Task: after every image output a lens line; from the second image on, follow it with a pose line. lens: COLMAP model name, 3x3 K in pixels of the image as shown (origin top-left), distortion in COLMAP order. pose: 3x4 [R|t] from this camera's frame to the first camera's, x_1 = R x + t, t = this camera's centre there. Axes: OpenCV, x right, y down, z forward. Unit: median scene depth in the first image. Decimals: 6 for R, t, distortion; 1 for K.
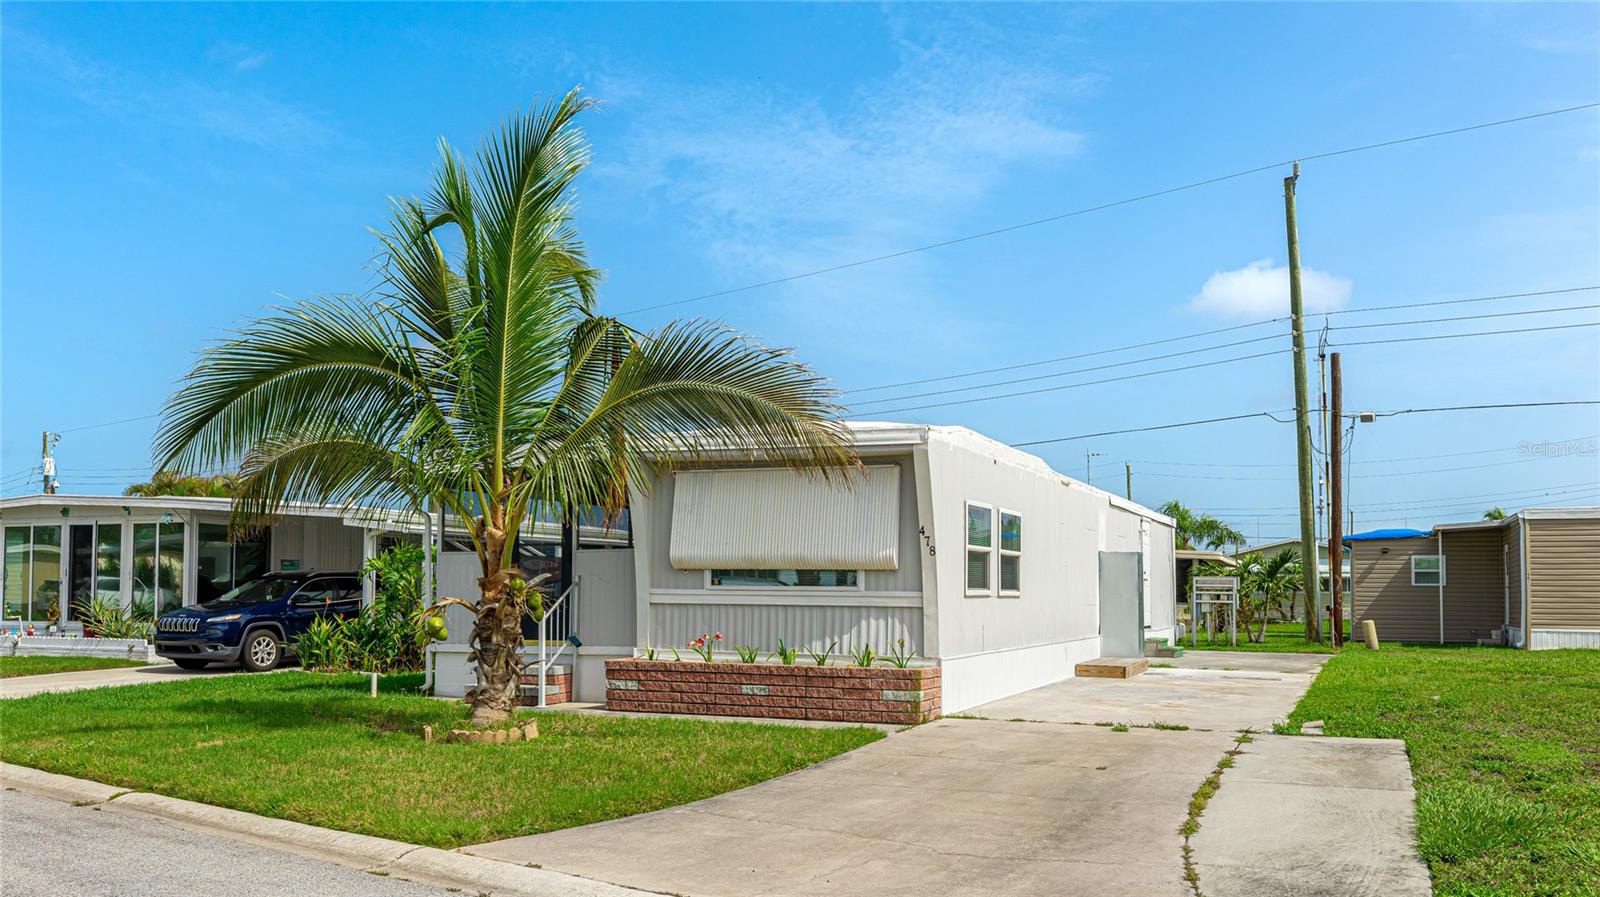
lens RADIAL K [[1346.9, 0, 892.5], [0, 1346.9, 474.3], [0, 0, 1]] dist [0.009400, 0.017822]
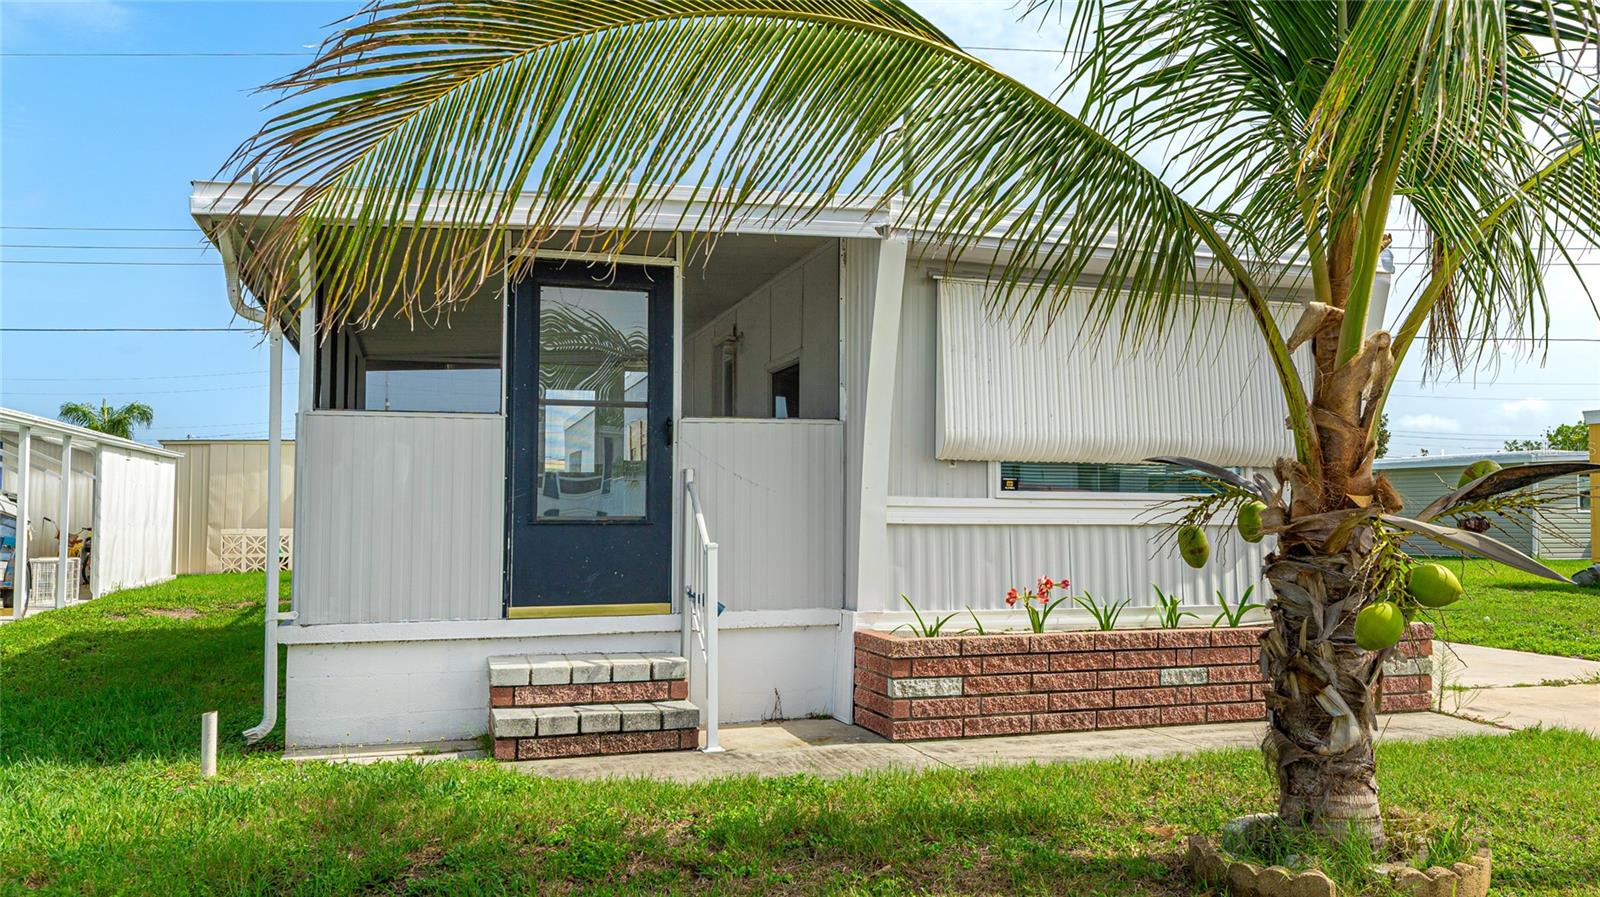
lens RADIAL K [[1162.6, 0, 808.1], [0, 1162.6, 449.4], [0, 0, 1]] dist [0.006912, -0.000932]
pose [[0.765034, 0.037068, 0.642922, -0.373007], [-0.052402, 0.998615, 0.004779, 0.050698], [-0.641854, -0.037346, 0.765917, 0.515087]]
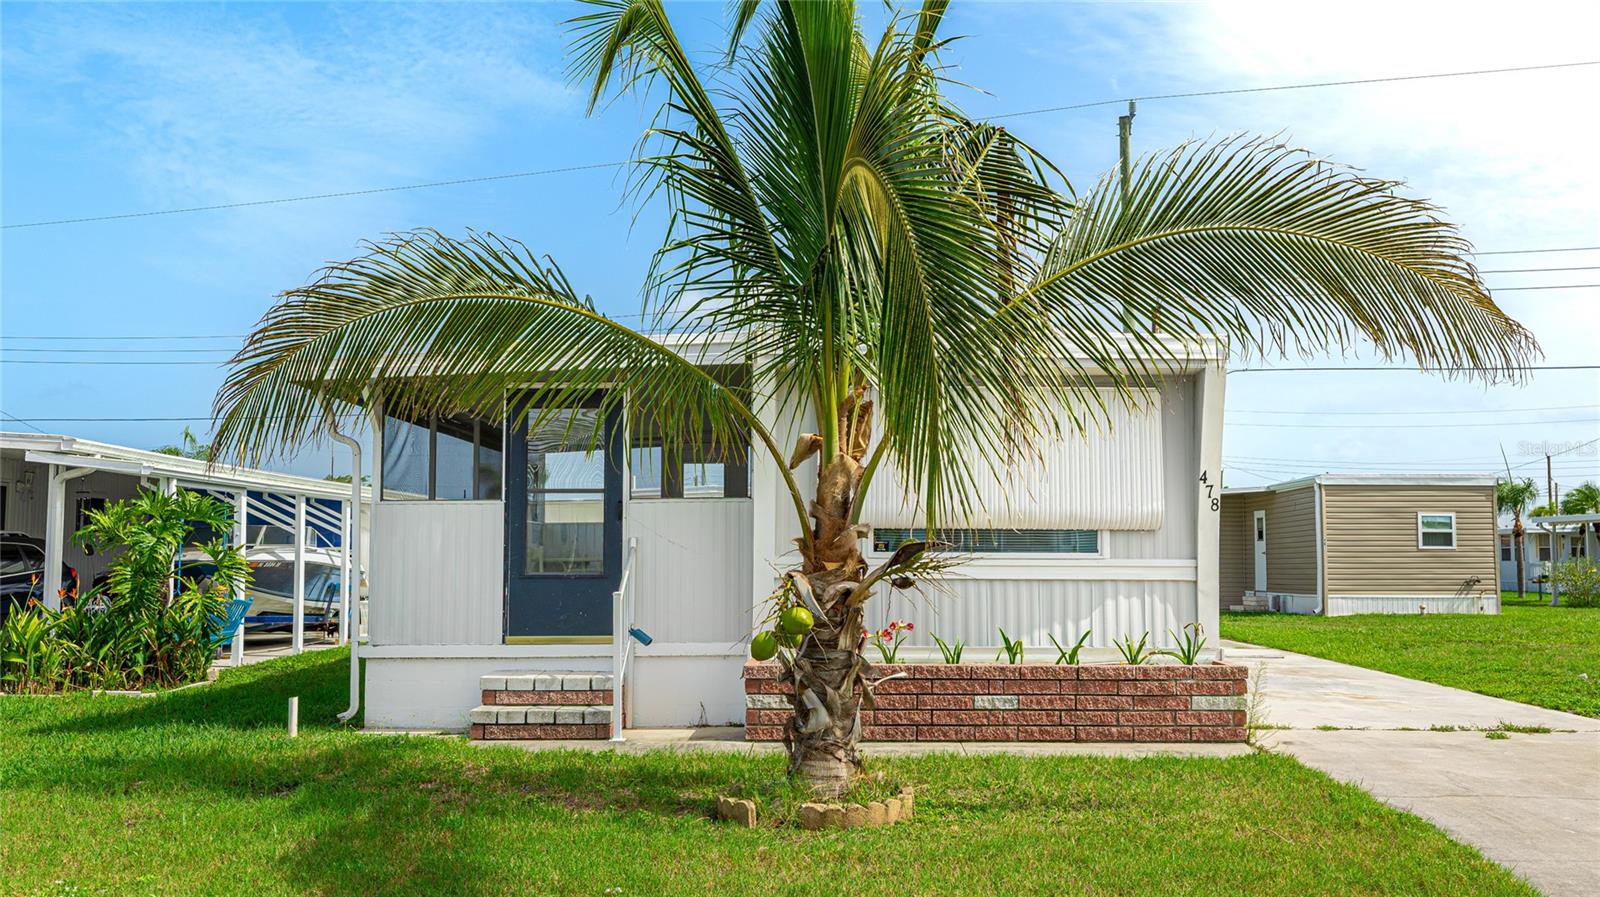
lens RADIAL K [[1346.9, 0, 852.7], [0, 1346.9, 423.8], [0, 0, 1]] dist [0.009400, 0.017822]
pose [[0.926759, 0.033947, 0.374119, -0.302779], [-0.028969, 0.999401, -0.018924, 0.022729], [-0.374537, 0.006701, 0.927188, 0.269152]]
